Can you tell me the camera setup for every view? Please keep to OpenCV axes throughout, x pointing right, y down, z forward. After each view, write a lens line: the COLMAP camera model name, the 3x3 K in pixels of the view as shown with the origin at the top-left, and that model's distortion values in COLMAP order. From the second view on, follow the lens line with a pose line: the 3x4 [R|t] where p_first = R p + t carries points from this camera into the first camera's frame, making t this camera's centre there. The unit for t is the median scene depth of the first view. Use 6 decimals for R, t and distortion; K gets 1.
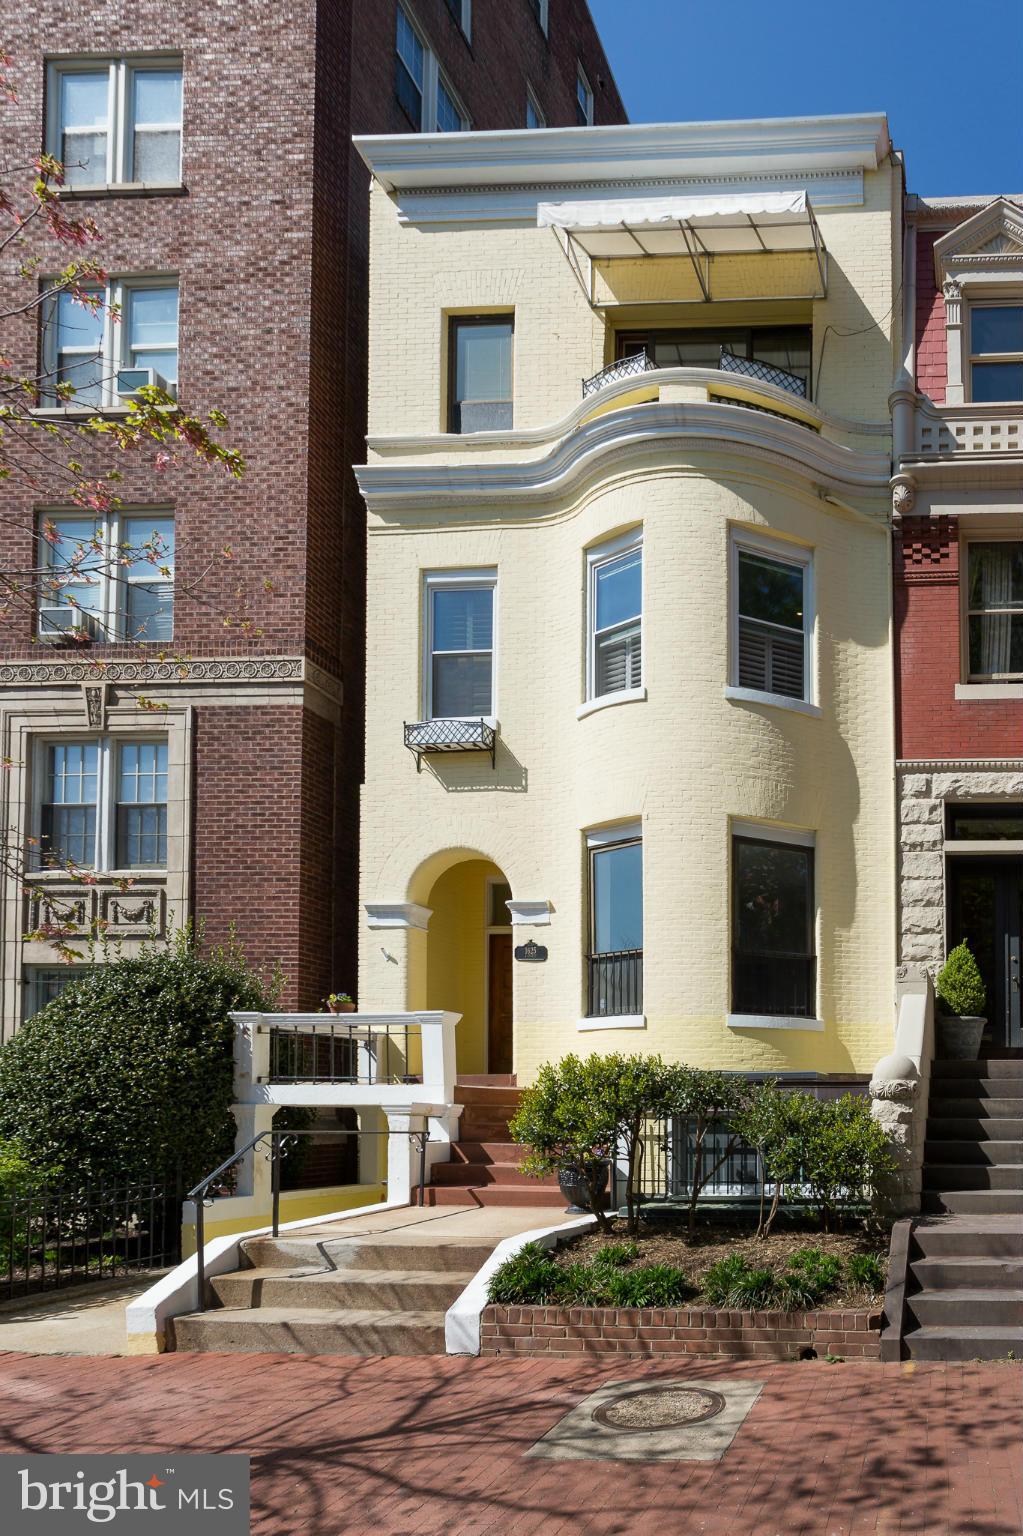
lens RADIAL K [[3108.4, 0, 511.5], [0, 3108.4, 768.1], [0, 0, 1]] dist [-0.067468, 0.000000]
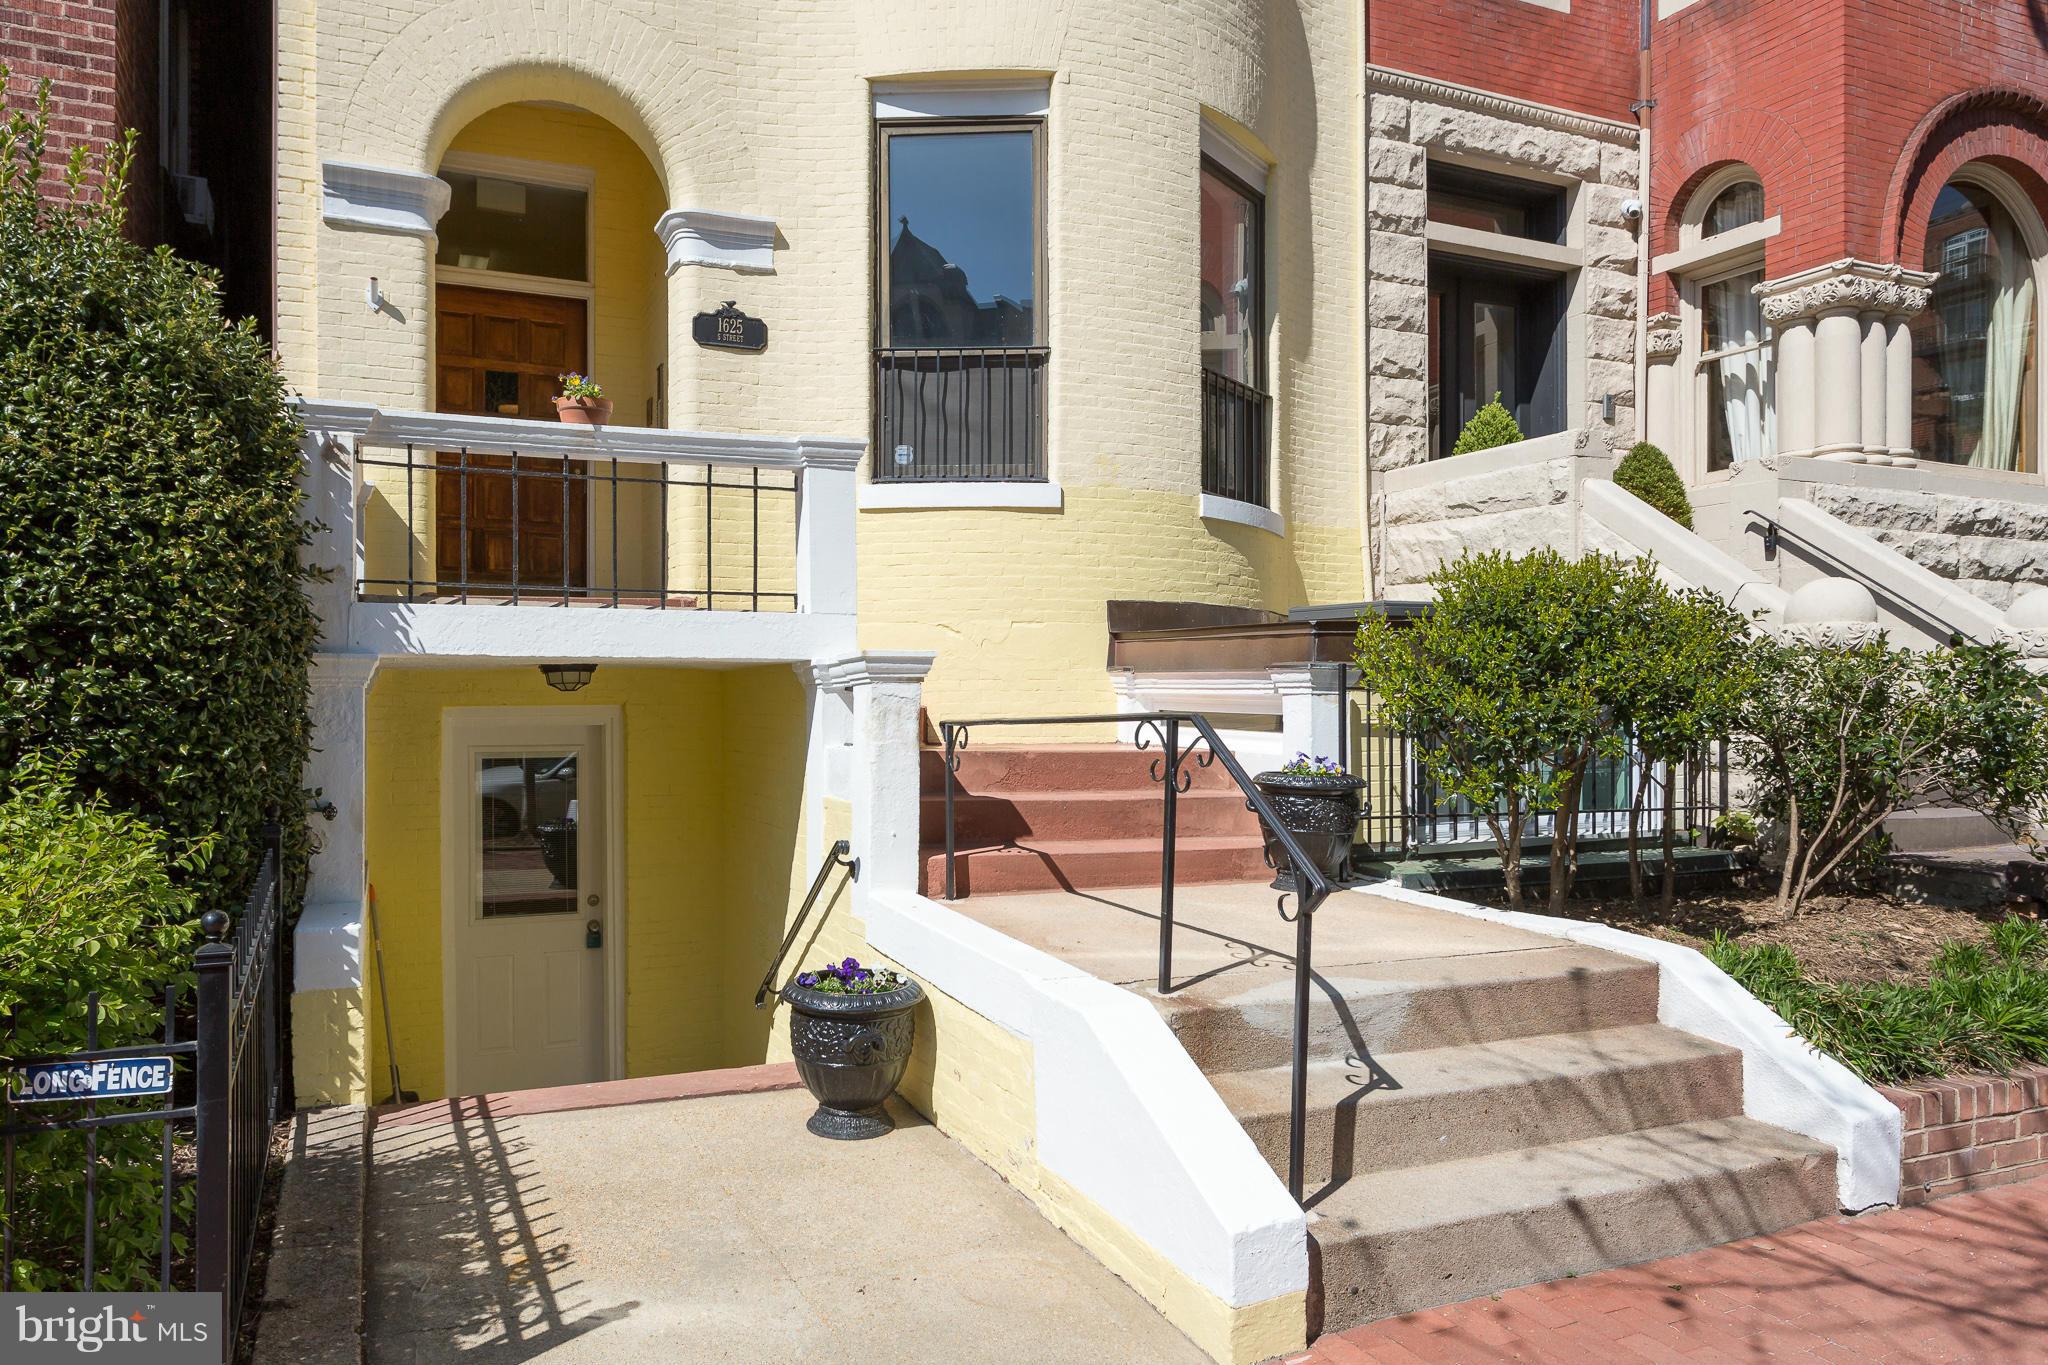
lens RADIAL K [[3033.4, 0, 1024.0], [0, 3033.4, 684.5], [0, 0, 1]] dist [-0.016582, 0.000000]
pose [[0.383136, 0.013160, 0.923598, -0.406027], [-0.091930, 0.995477, 0.023951, 0.102008], [-0.919106, -0.094083, 0.382613, 0.839204]]
